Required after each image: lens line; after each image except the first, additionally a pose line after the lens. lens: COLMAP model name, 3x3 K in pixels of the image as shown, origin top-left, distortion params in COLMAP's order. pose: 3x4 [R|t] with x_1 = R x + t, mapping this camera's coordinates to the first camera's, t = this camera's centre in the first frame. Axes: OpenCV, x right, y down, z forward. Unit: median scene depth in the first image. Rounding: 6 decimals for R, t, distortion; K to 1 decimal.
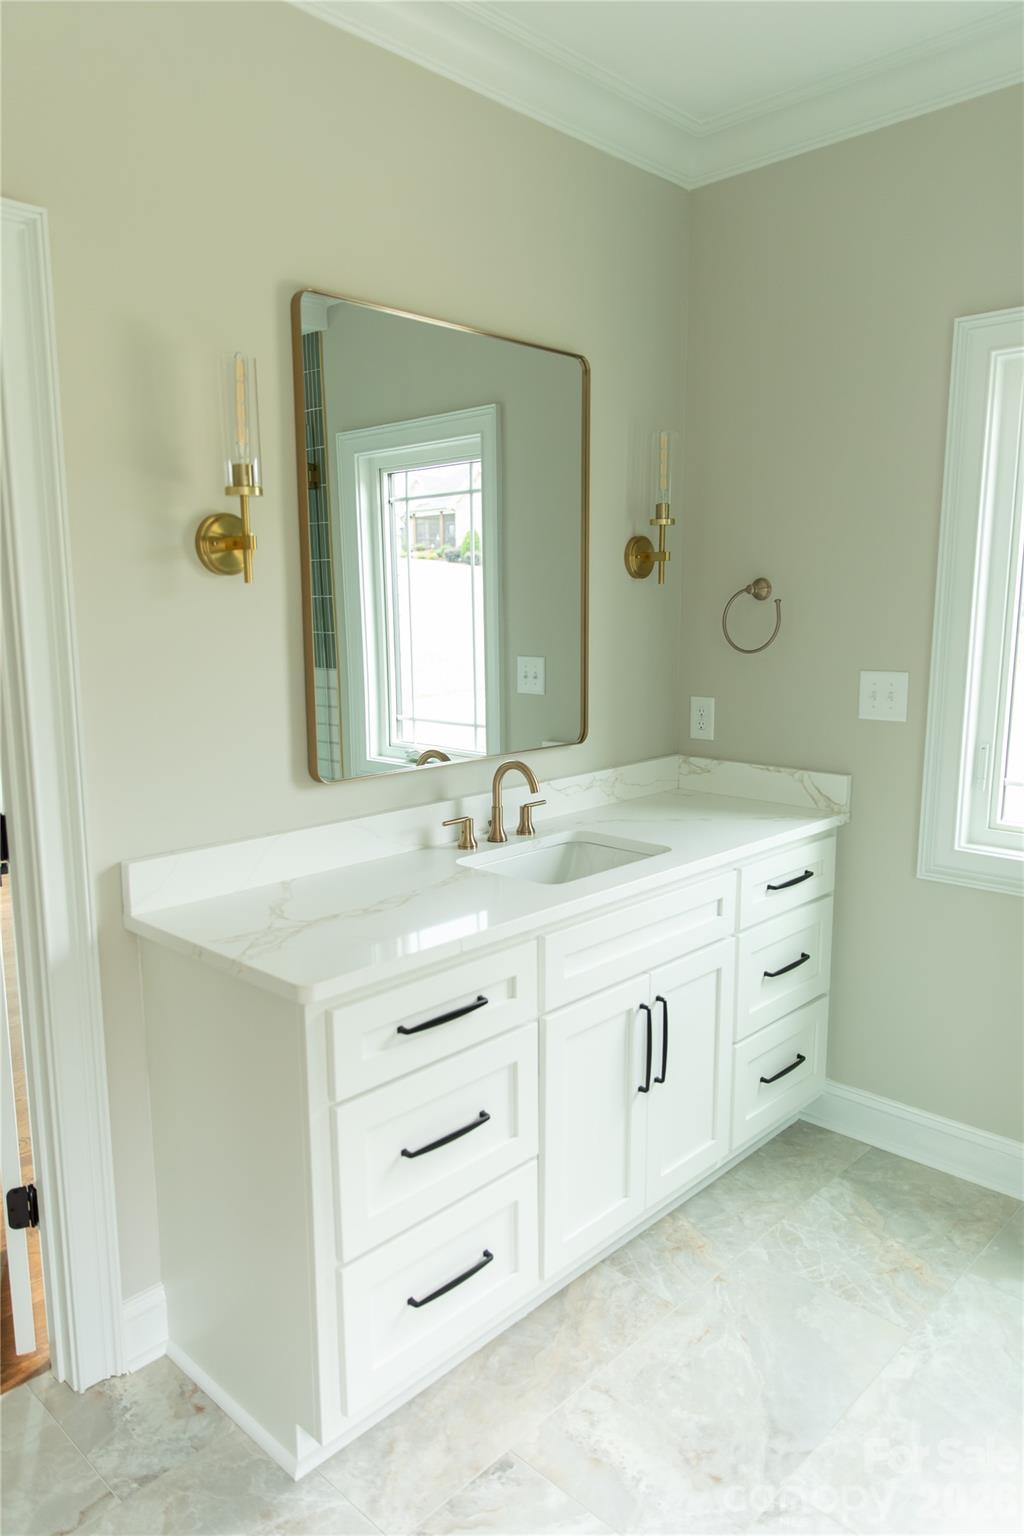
lens RADIAL K [[1026.9, 0, 522.8], [0, 1026.9, 777.7], [0, 0, 1]] dist [0.012455, -0.006983]
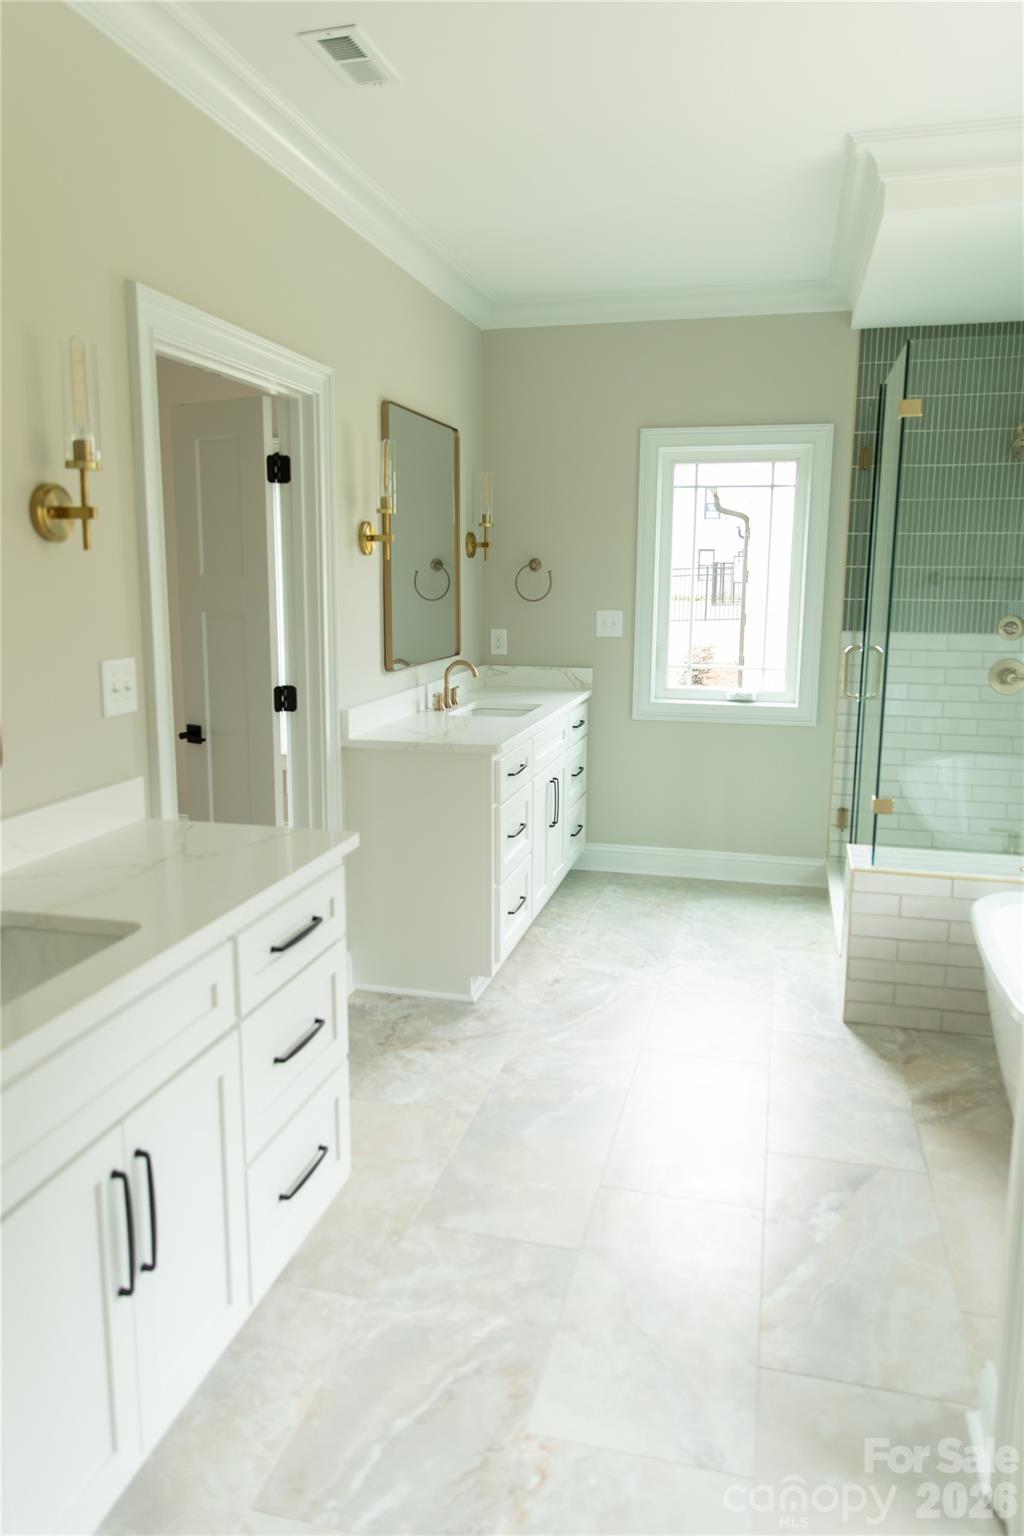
lens RADIAL K [[1026.9, 0, 498.9], [0, 1026.9, 753.7], [0, 0, 1]] dist [0.012455, -0.006983]
pose [[0.877699, -0.076828, 0.473013, -0.730158], [0.075657, 0.996901, 0.021534, 0.101594], [-0.473202, 0.016886, 0.880792, -0.542171]]
